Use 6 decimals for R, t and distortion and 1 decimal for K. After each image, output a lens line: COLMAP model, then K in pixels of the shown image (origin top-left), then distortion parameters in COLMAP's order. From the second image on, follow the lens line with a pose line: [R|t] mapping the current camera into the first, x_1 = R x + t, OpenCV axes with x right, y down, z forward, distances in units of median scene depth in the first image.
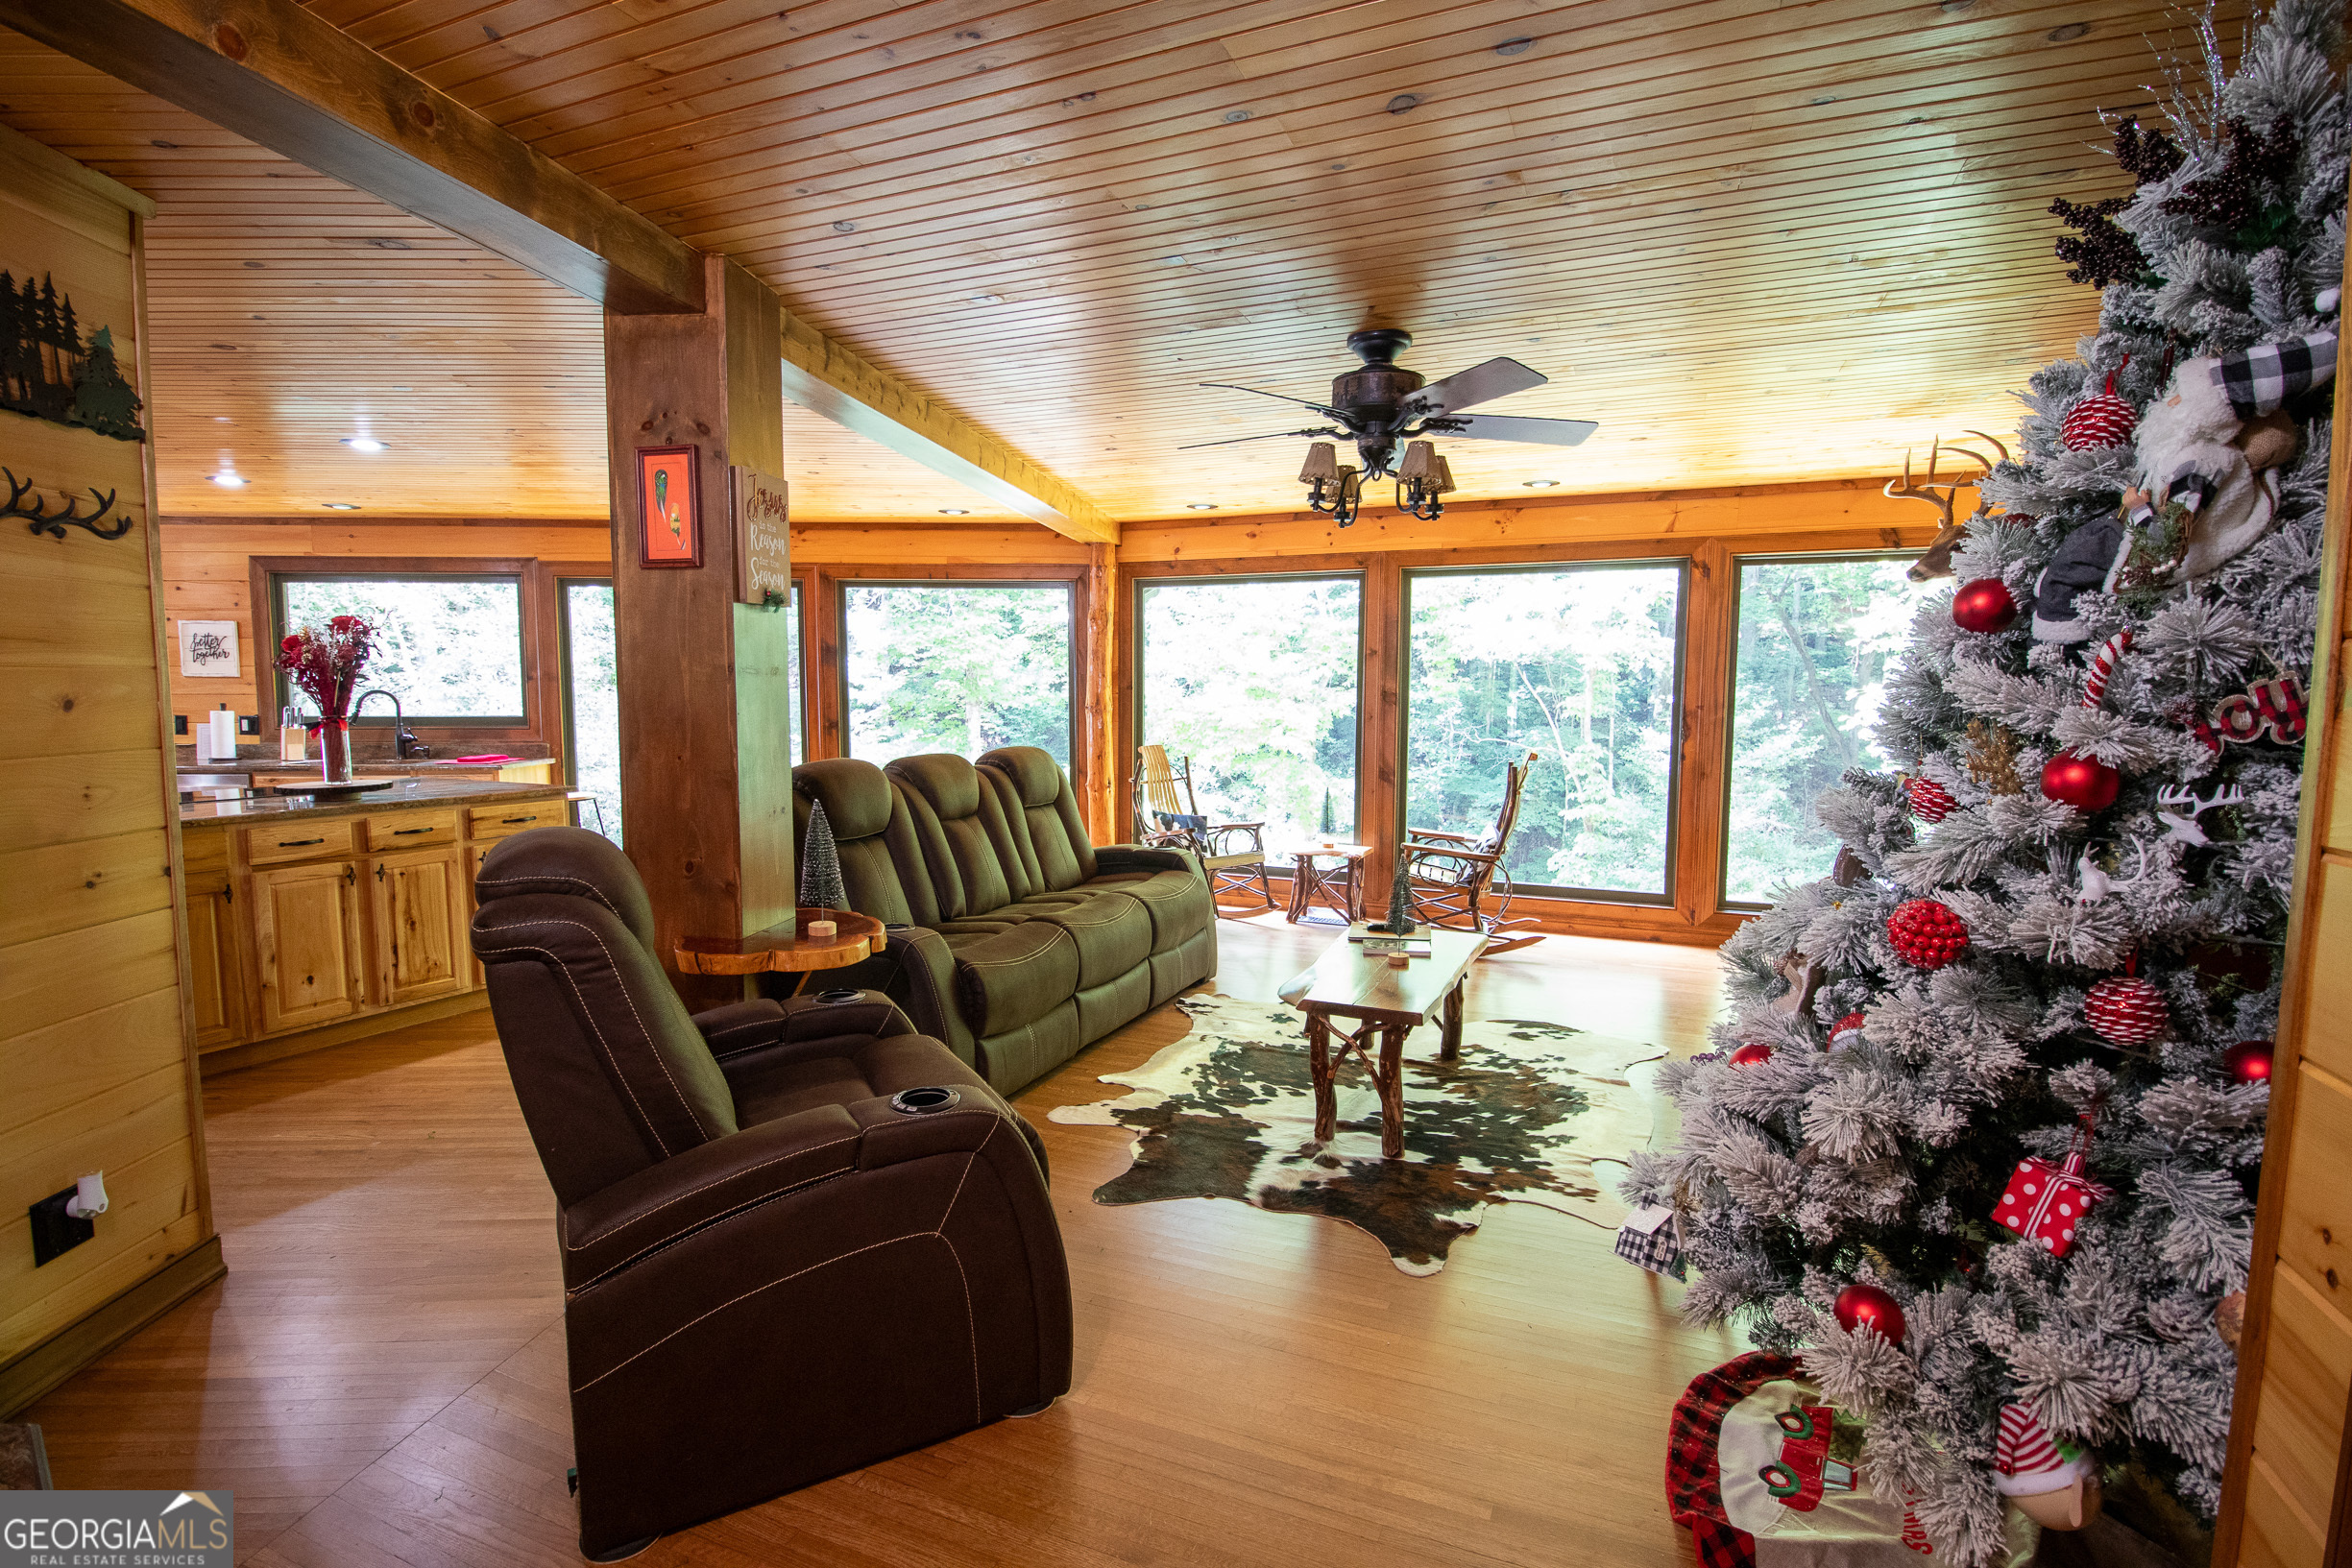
lens RADIAL K [[1093.8, 0, 1187.5], [0, 1093.8, 785.1], [0, 0, 1]] dist [-0.016461, -0.003672]
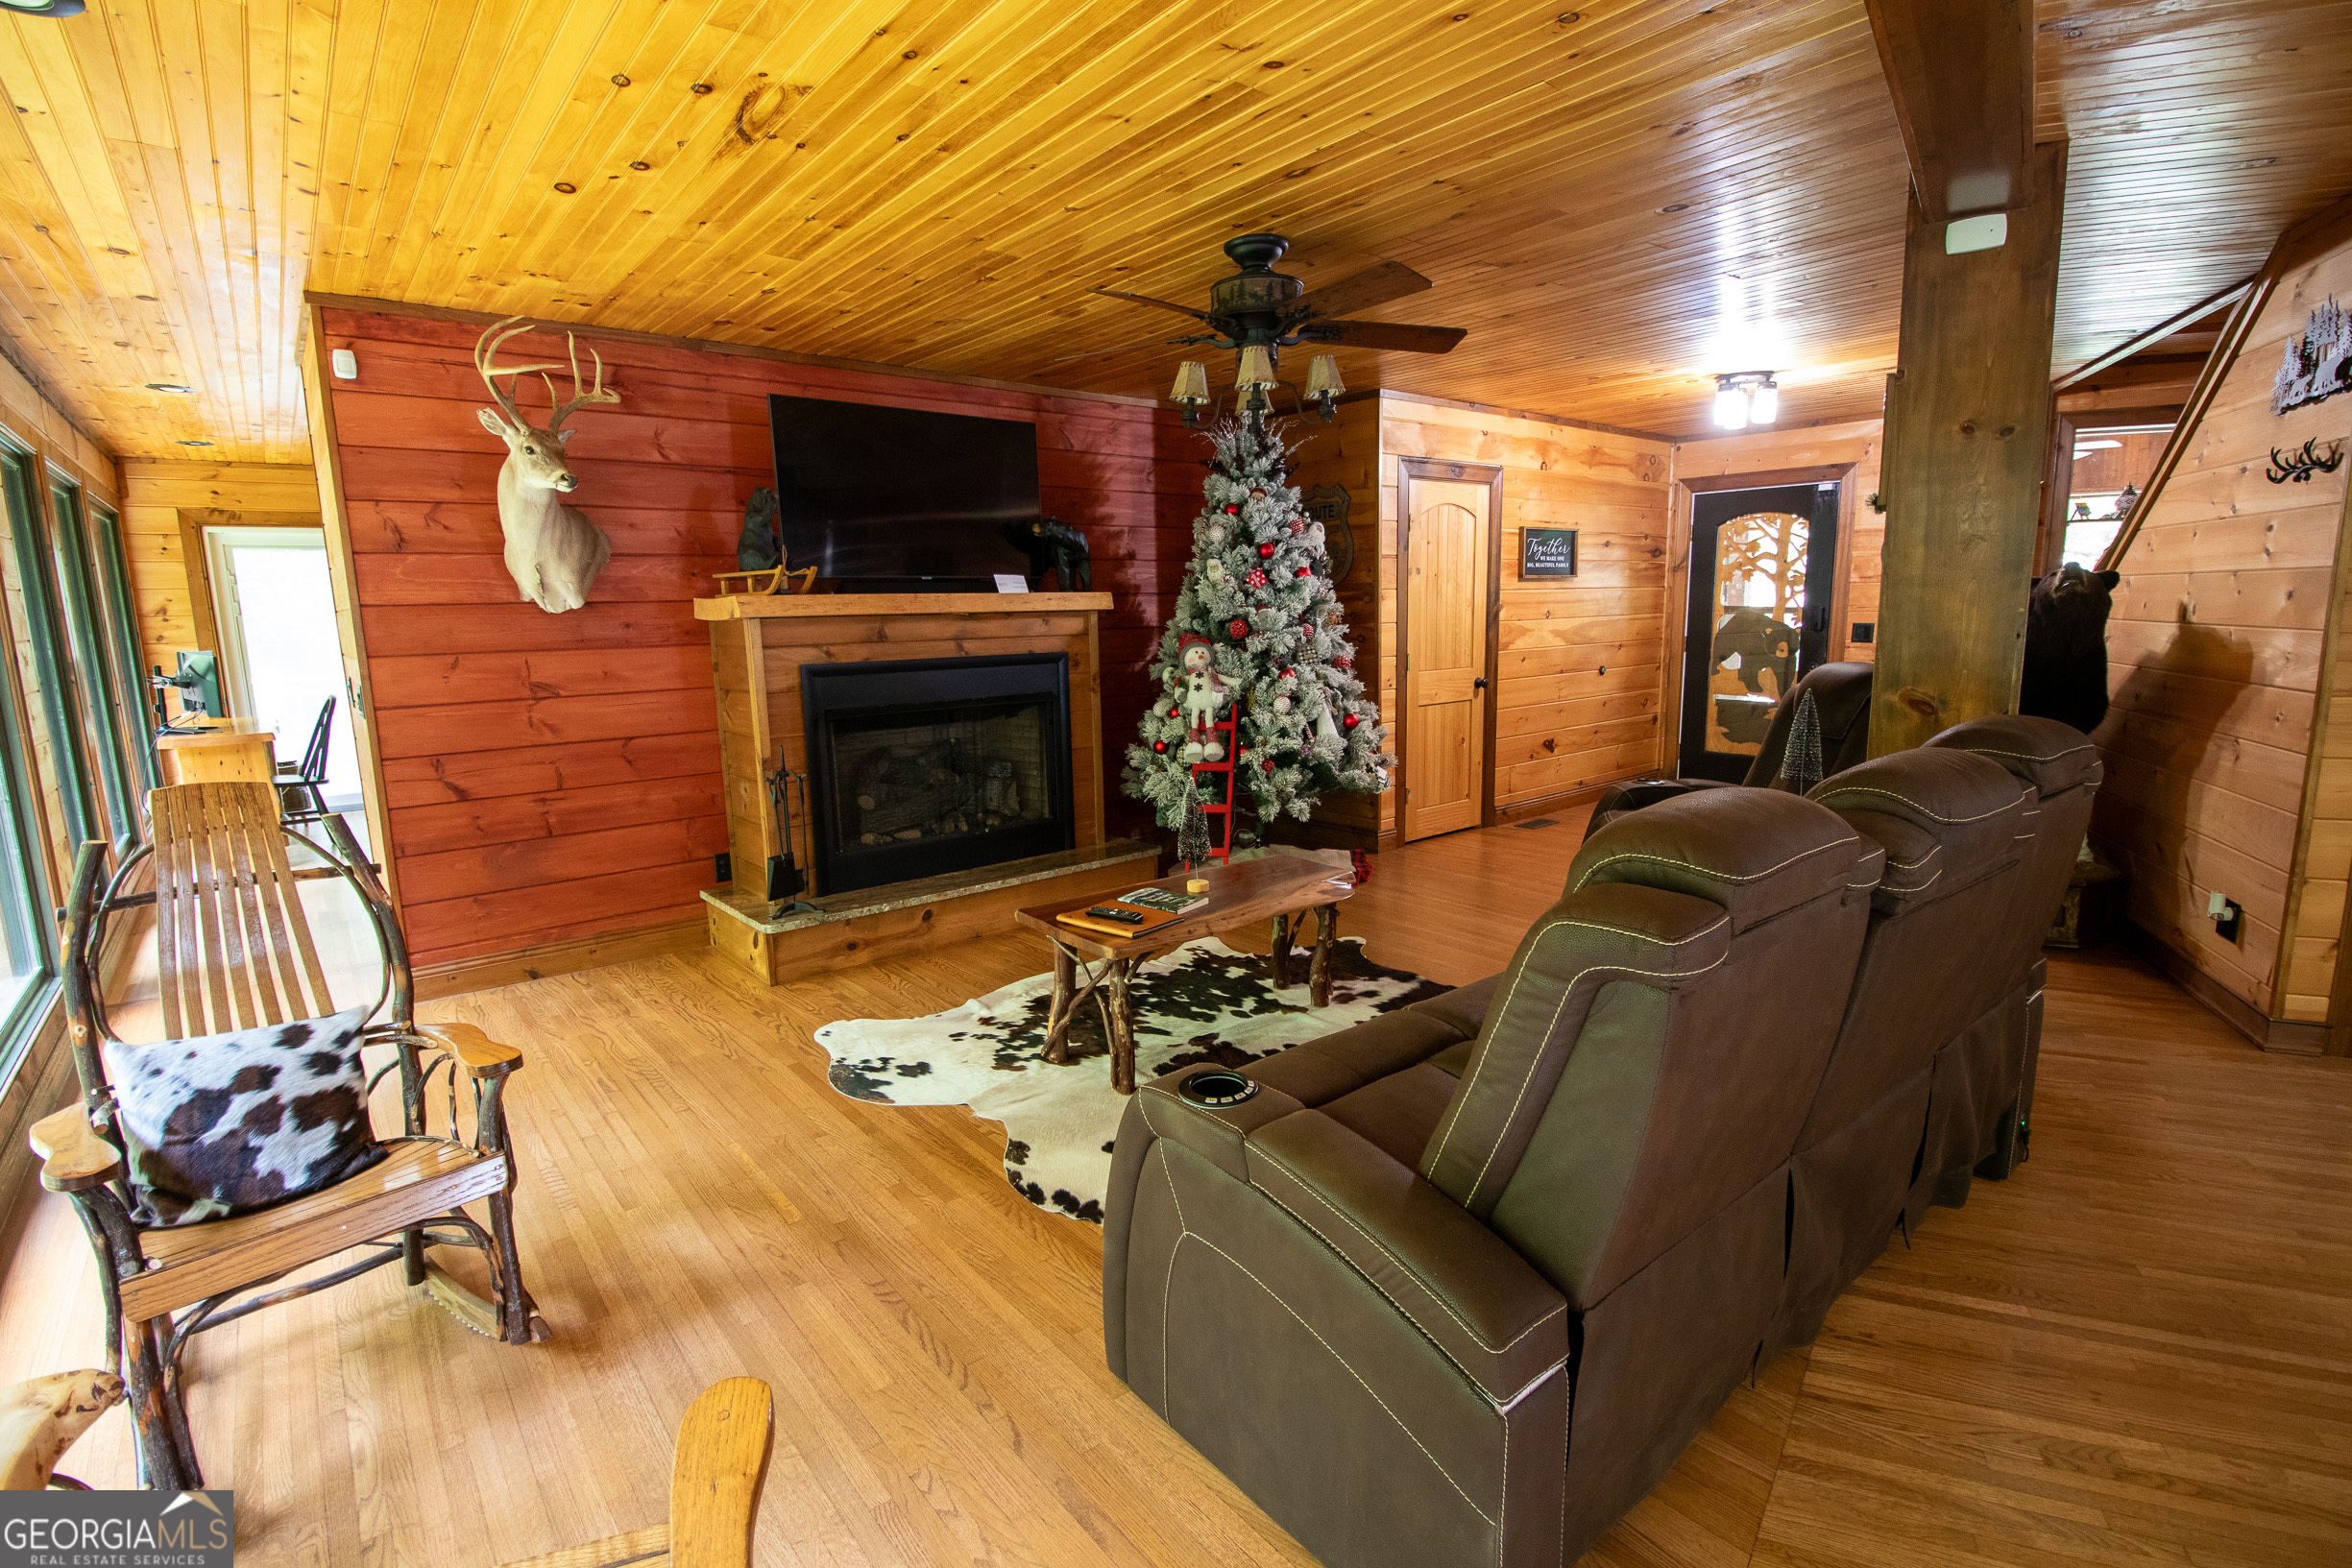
lens RADIAL K [[1093.8, 0, 1193.7], [0, 1093.8, 781.3], [0, 0, 1]] dist [-0.016461, -0.003672]
pose [[-0.892039, -0.059620, 0.448008, -0.230240], [0.054686, 0.969740, 0.237938, -0.160172], [-0.448637, 0.236750, -0.861786, 1.841052]]
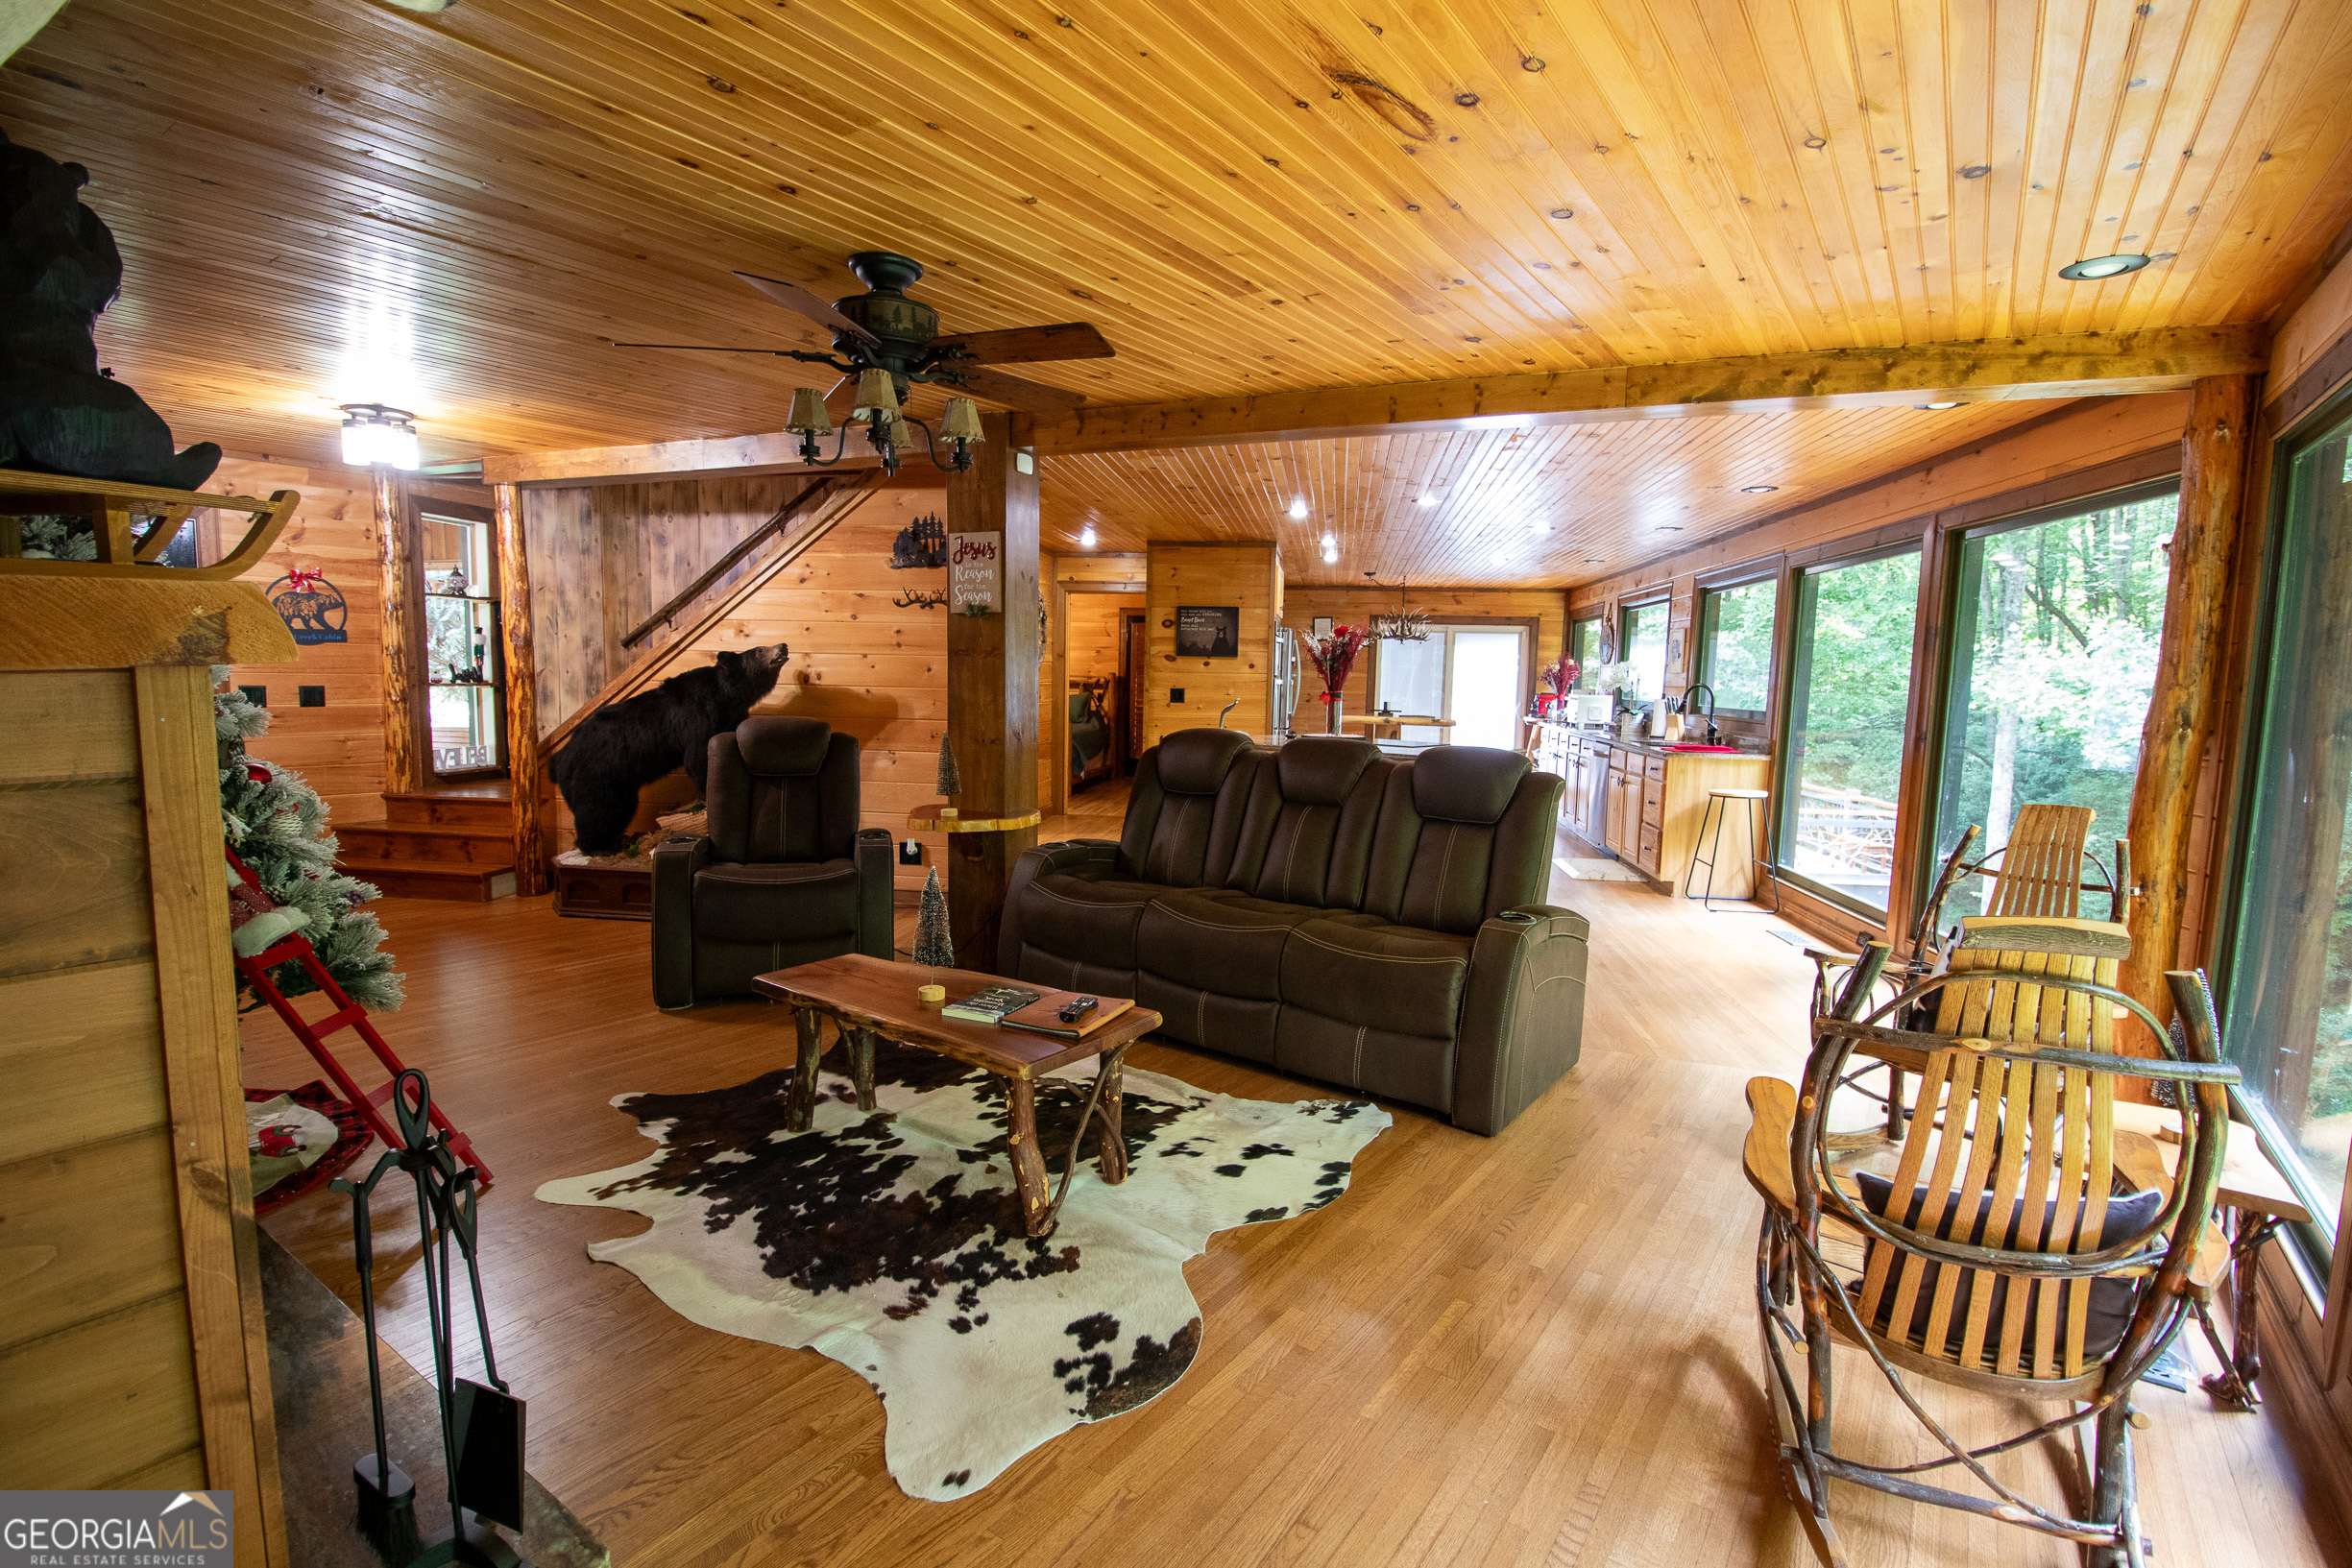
lens RADIAL K [[1093.8, 0, 1177.7], [0, 1093.8, 772.4], [0, 0, 1]] dist [-0.016461, -0.003672]
pose [[-0.214285, 0.079154, -0.973559, 0.947641], [-0.108463, 0.988619, 0.104252, -0.108120], [0.970730, 0.127934, -0.203261, 1.347663]]
